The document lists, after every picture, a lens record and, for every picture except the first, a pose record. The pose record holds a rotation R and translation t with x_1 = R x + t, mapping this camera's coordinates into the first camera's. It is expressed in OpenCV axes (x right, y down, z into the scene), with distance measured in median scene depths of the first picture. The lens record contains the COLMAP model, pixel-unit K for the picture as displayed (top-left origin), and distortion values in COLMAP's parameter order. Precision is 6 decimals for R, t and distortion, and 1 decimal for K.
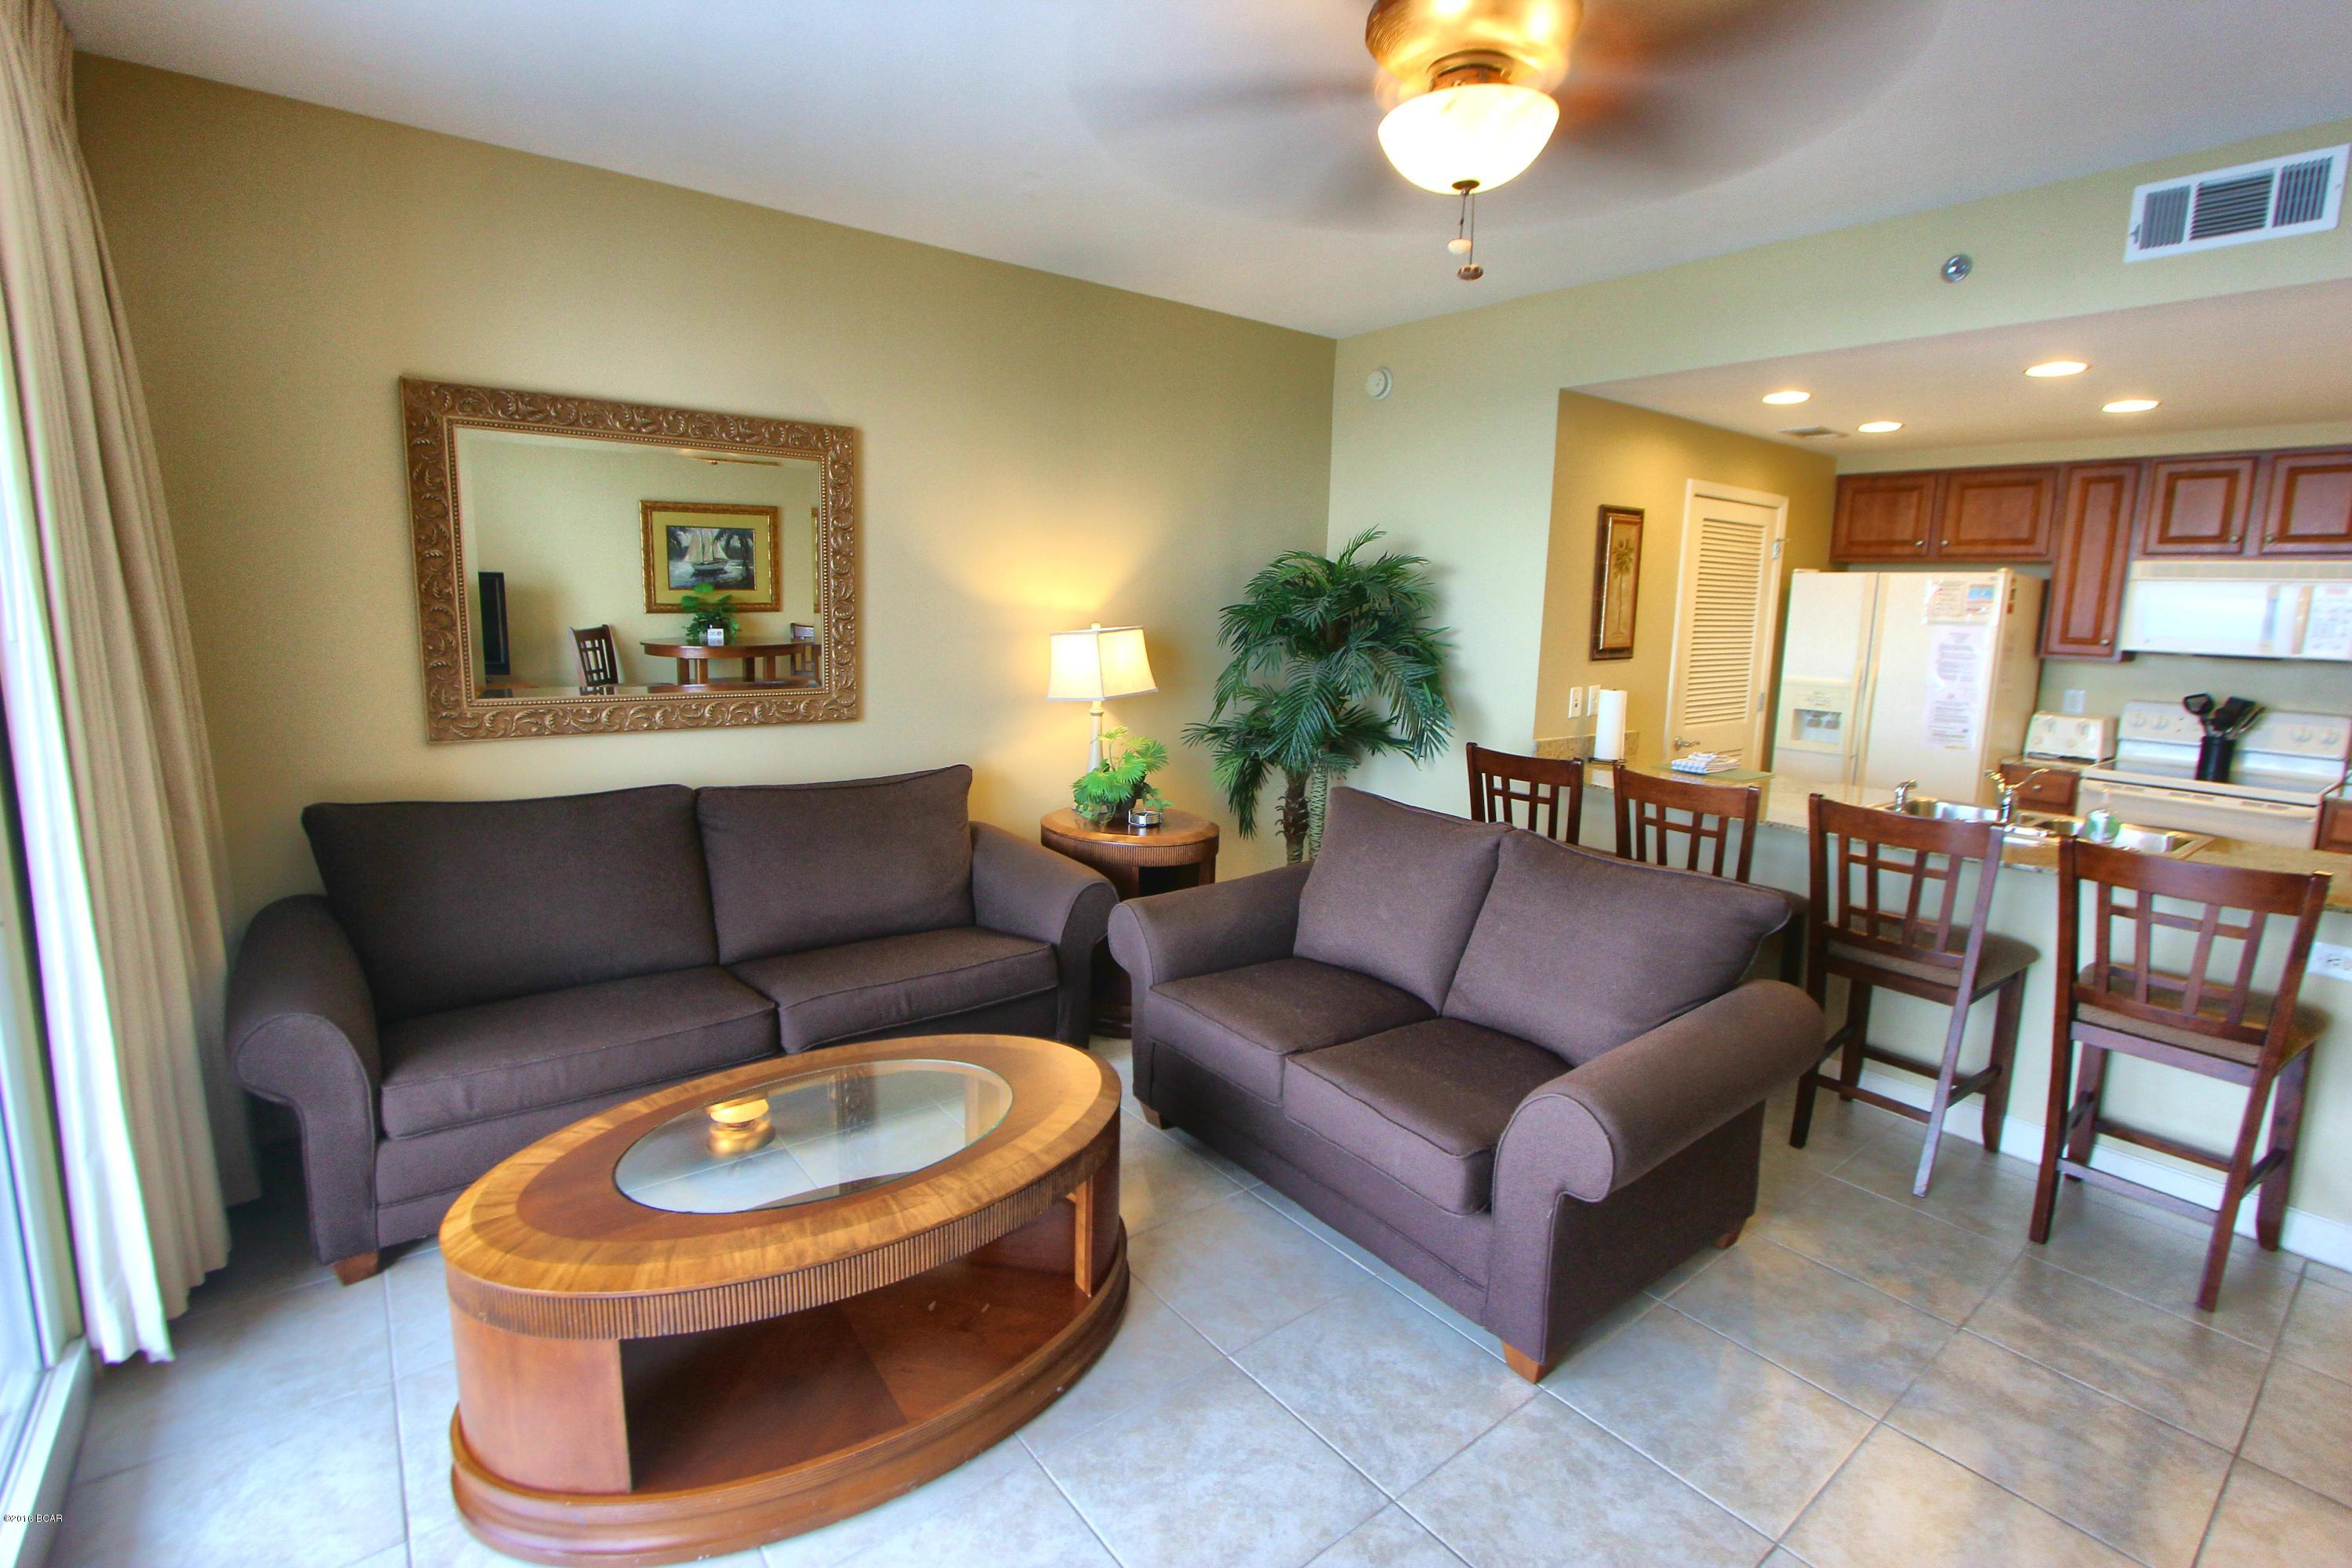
lens RADIAL K [[1079.9, 0, 1190.7], [0, 1079.9, 760.9], [0, 0, 1]] dist [-0.020180, 0.003385]
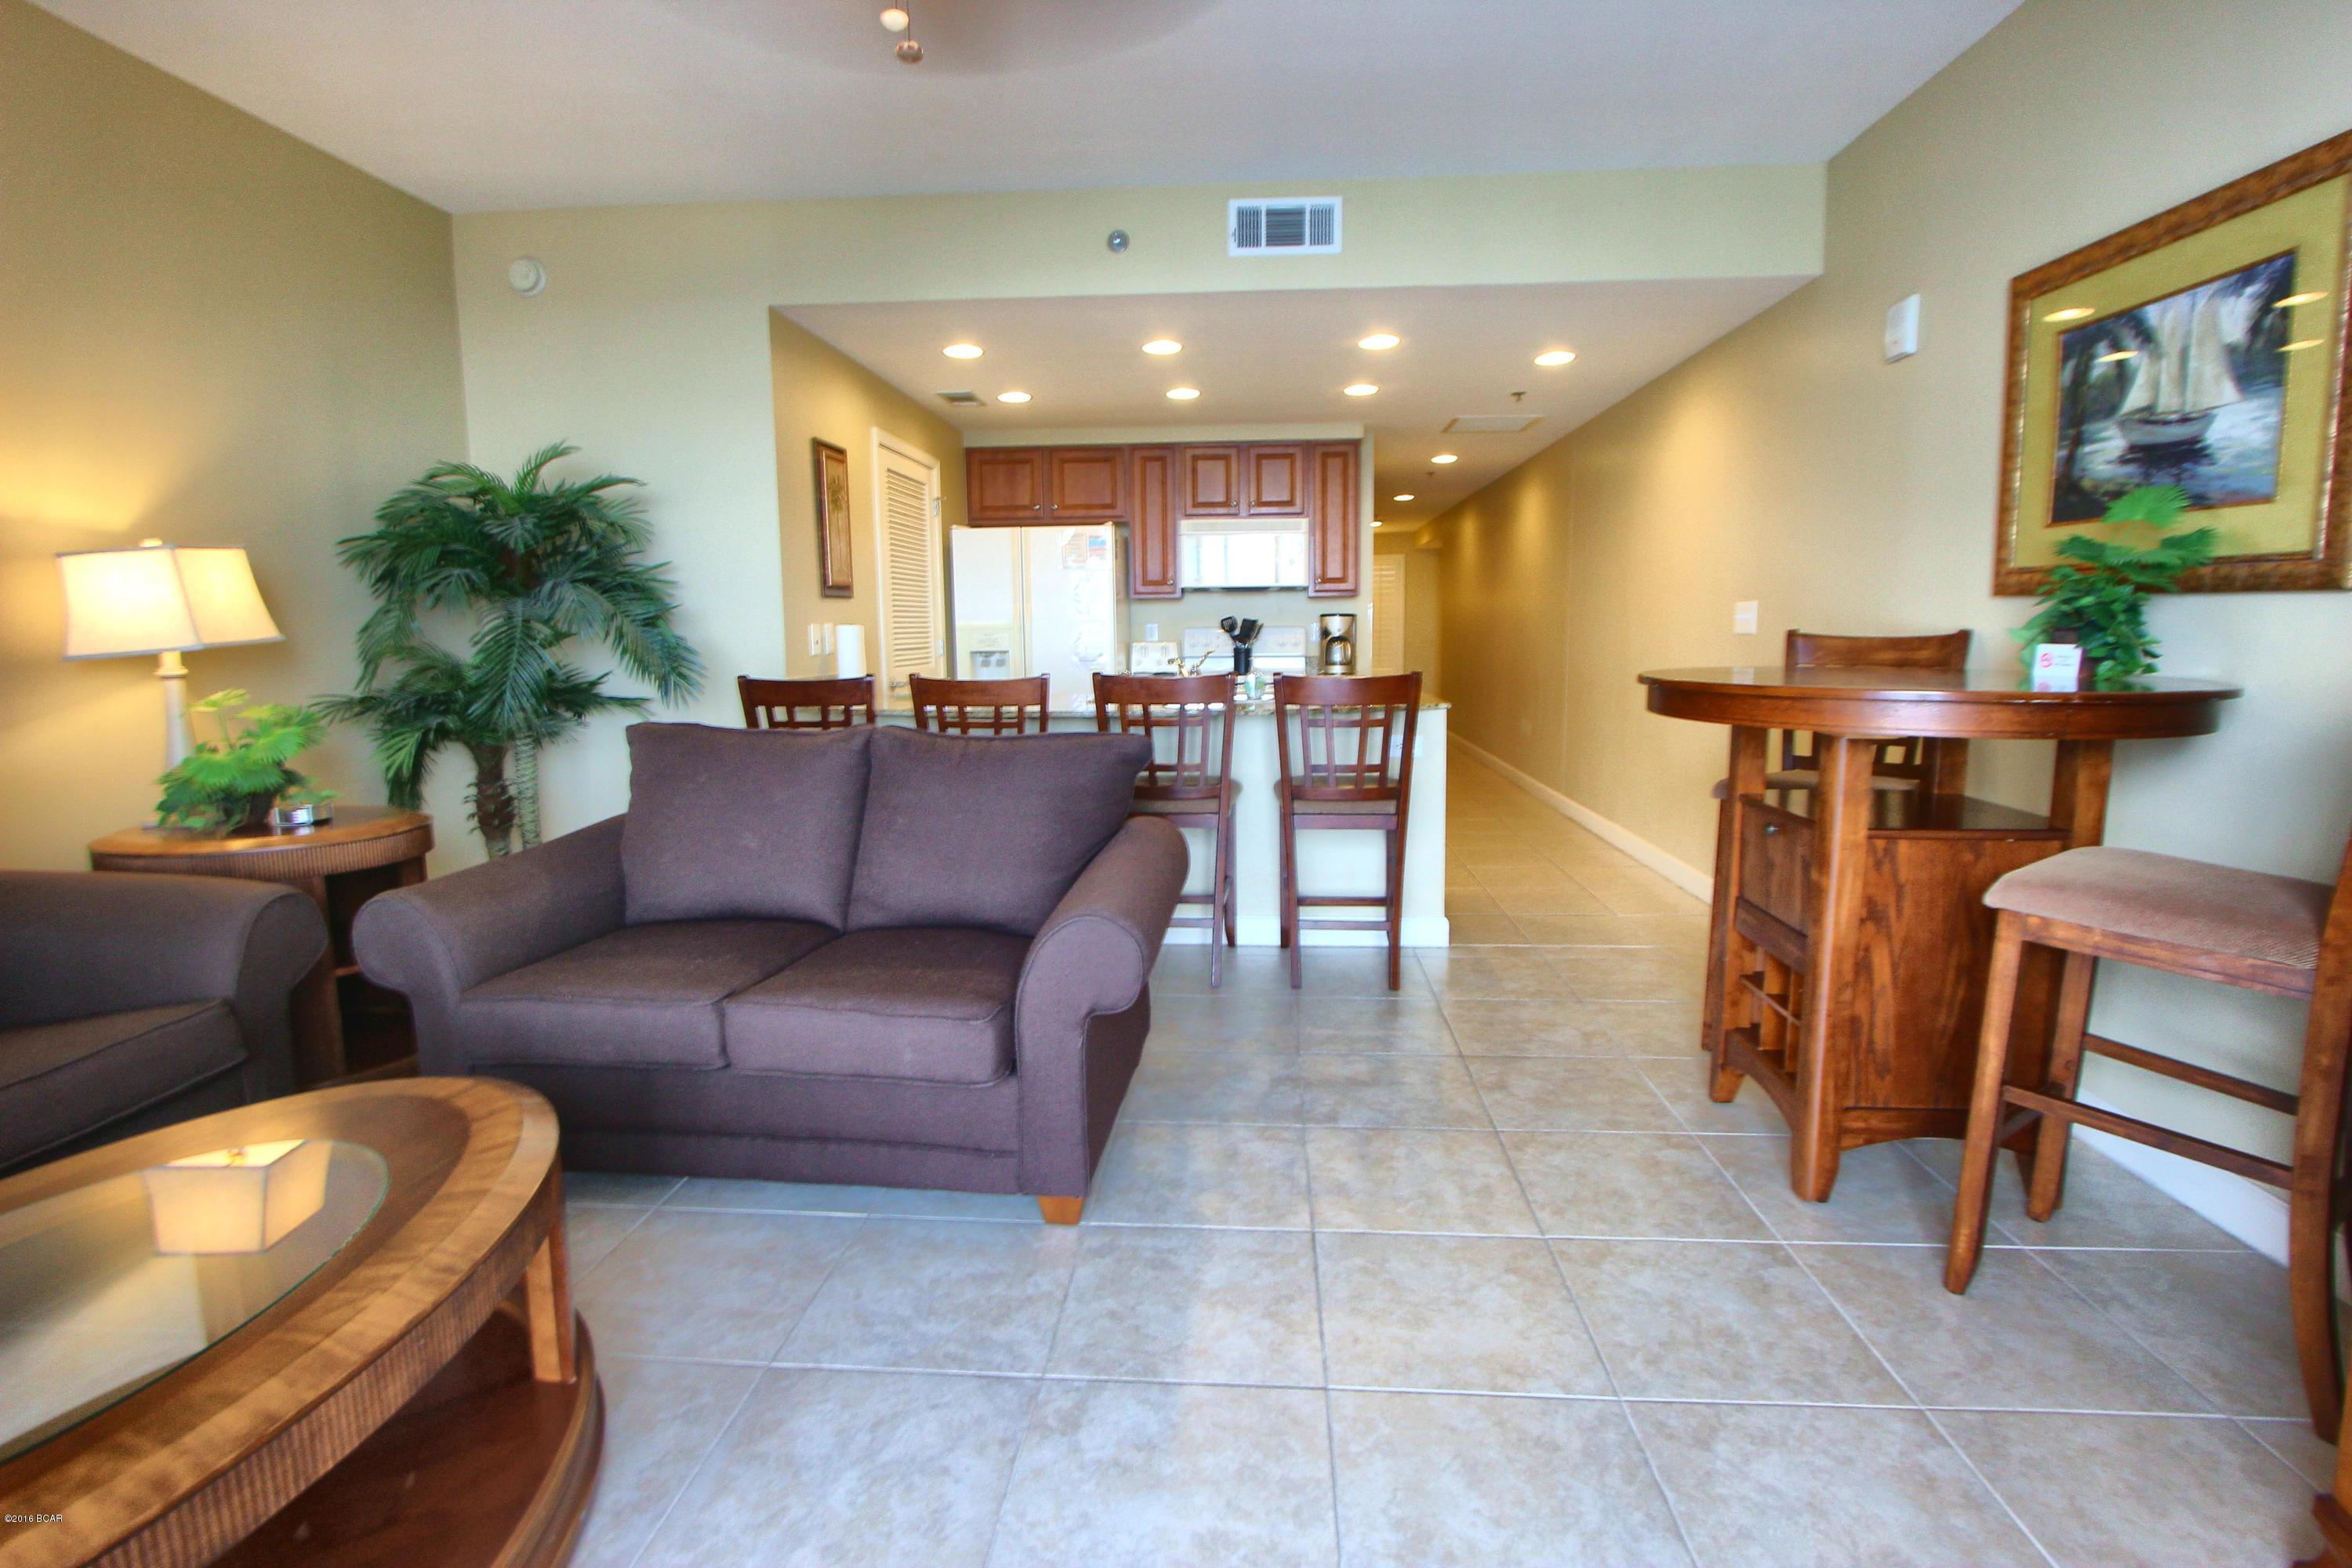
lens RADIAL K [[1079.9, 0, 1190.4], [0, 1079.9, 762.1], [0, 0, 1]] dist [-0.020180, 0.003385]
pose [[0.670881, -0.123797, 0.731159, -0.139708], [0.138455, 0.989540, 0.040504, 0.062651], [-0.728525, 0.074060, 0.681004, 0.100583]]
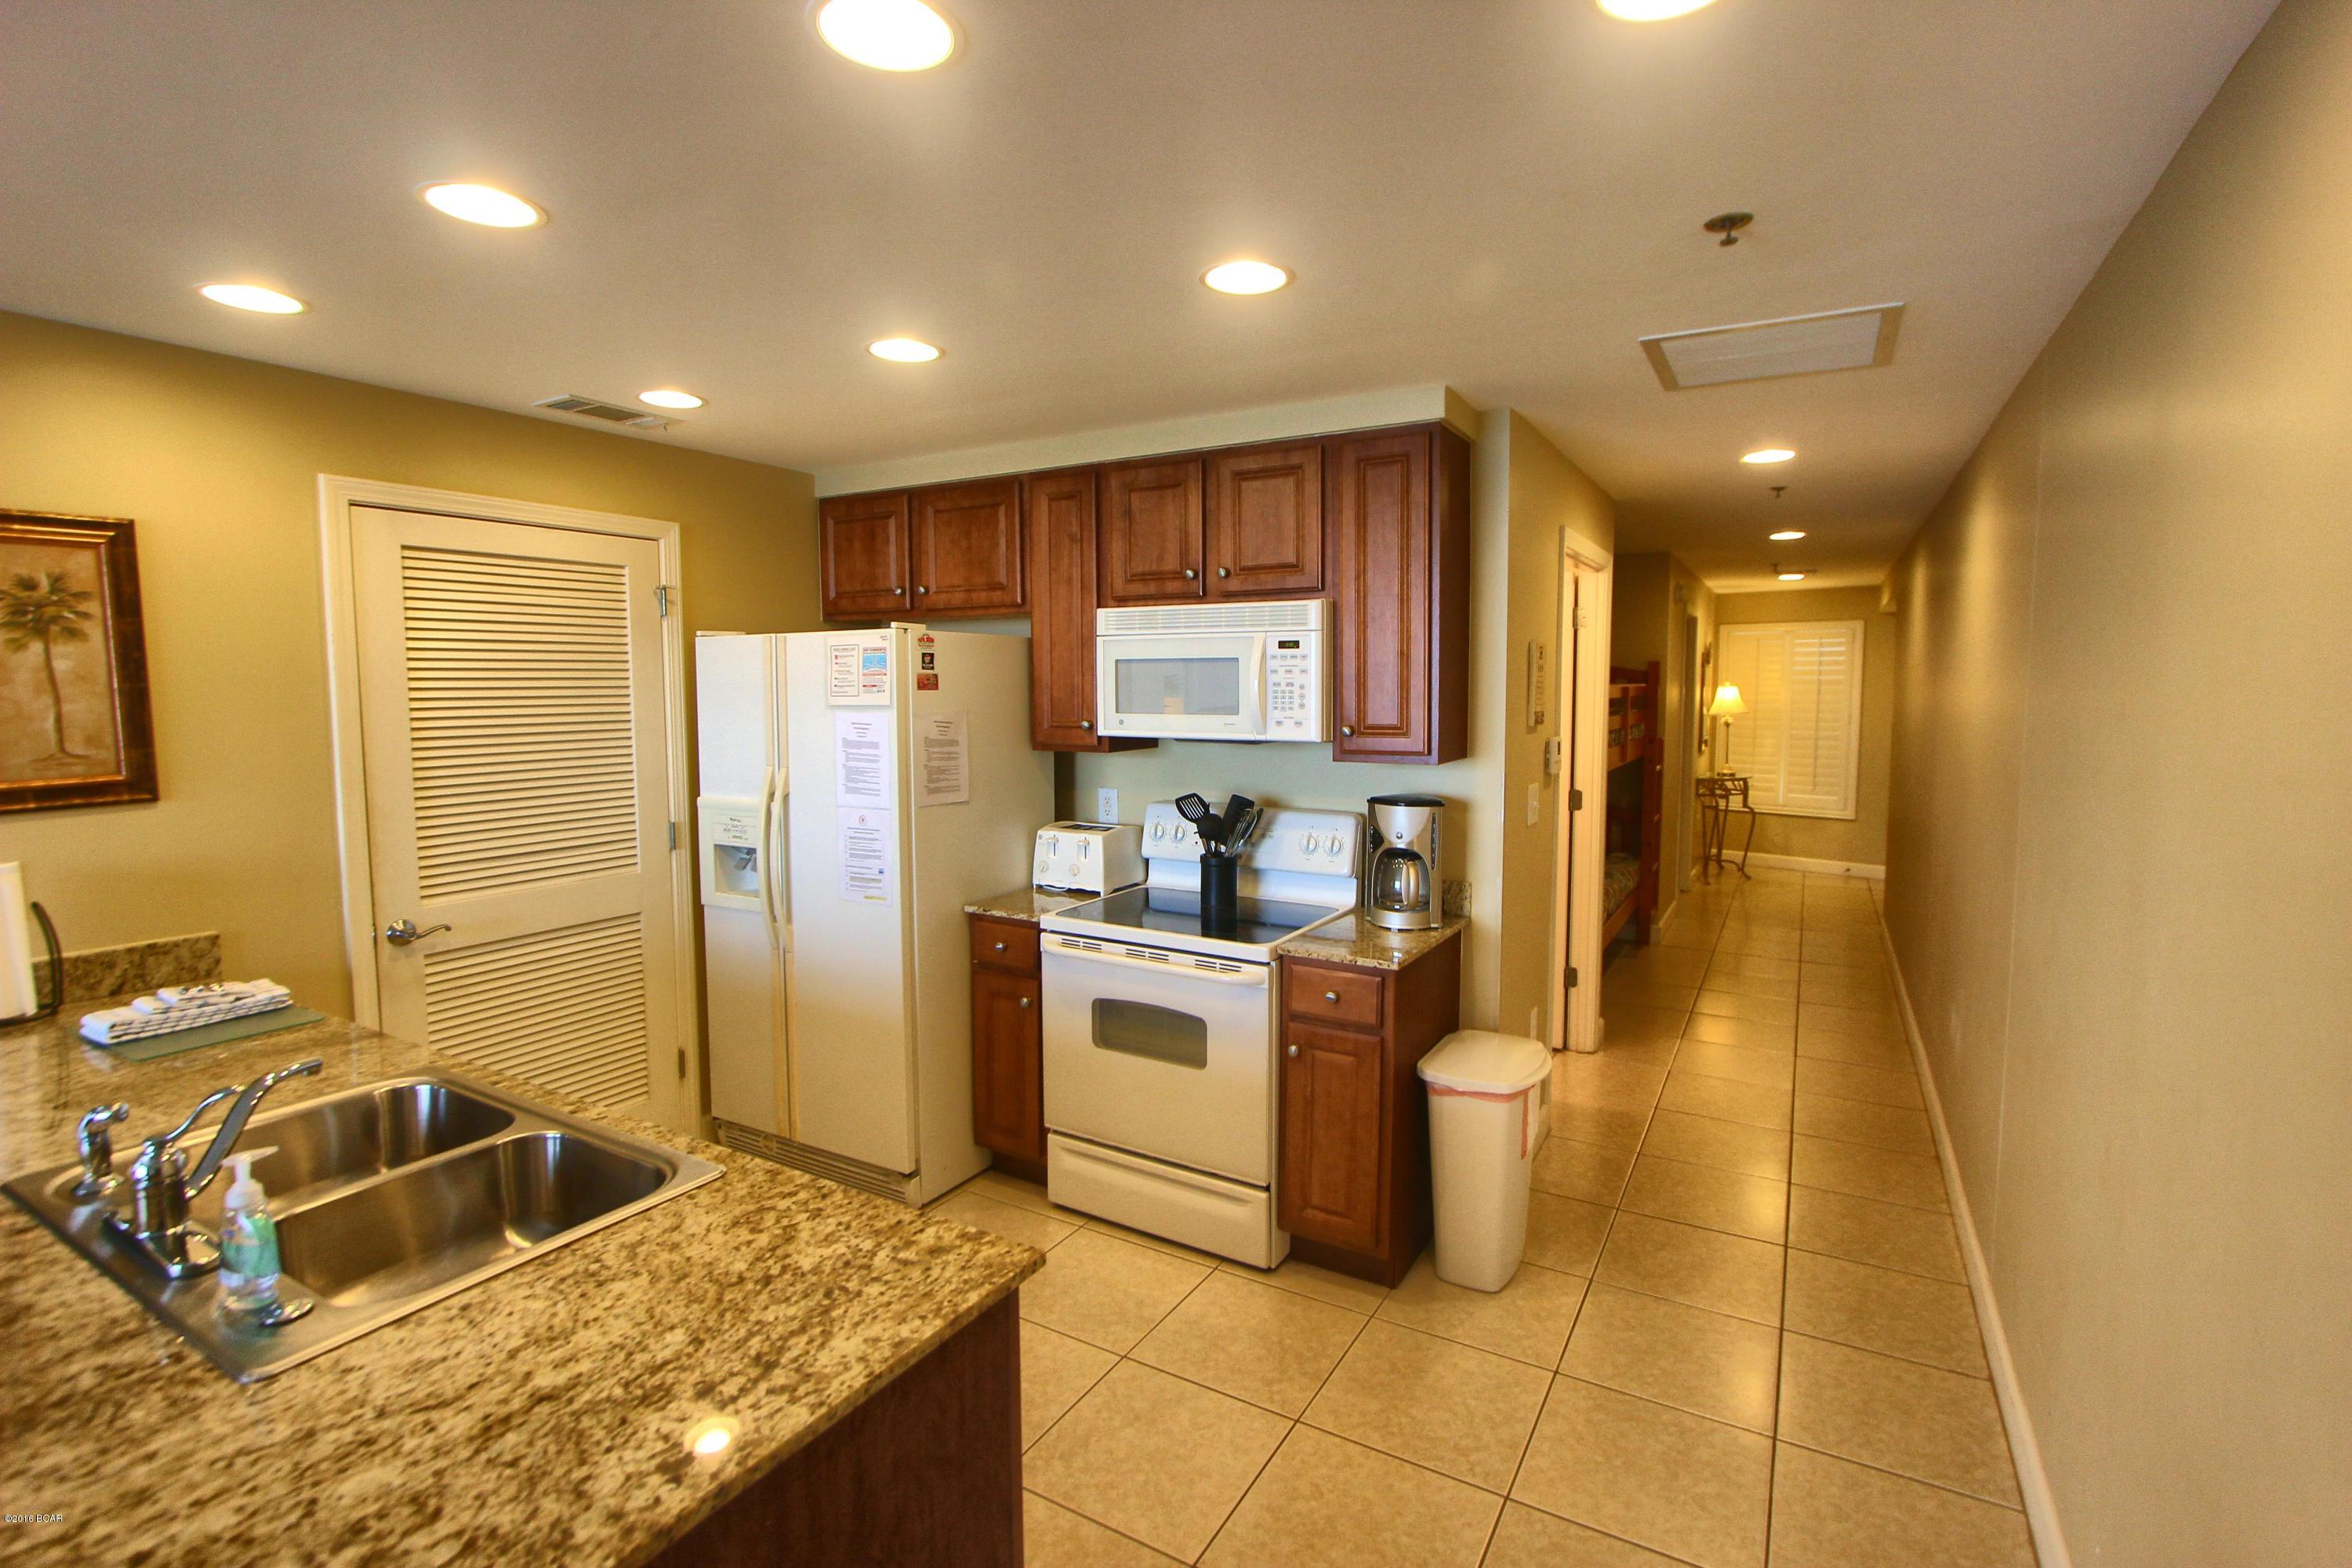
lens RADIAL K [[1079.9, 0, 1191.1], [0, 1079.9, 766.3], [0, 0, 1]] dist [-0.020180, 0.003385]
pose [[0.929199, -0.056715, 0.365202, 0.729581], [0.081750, 0.995219, -0.053442, -0.045793], [-0.360425, 0.079514, 0.929393, 0.353699]]
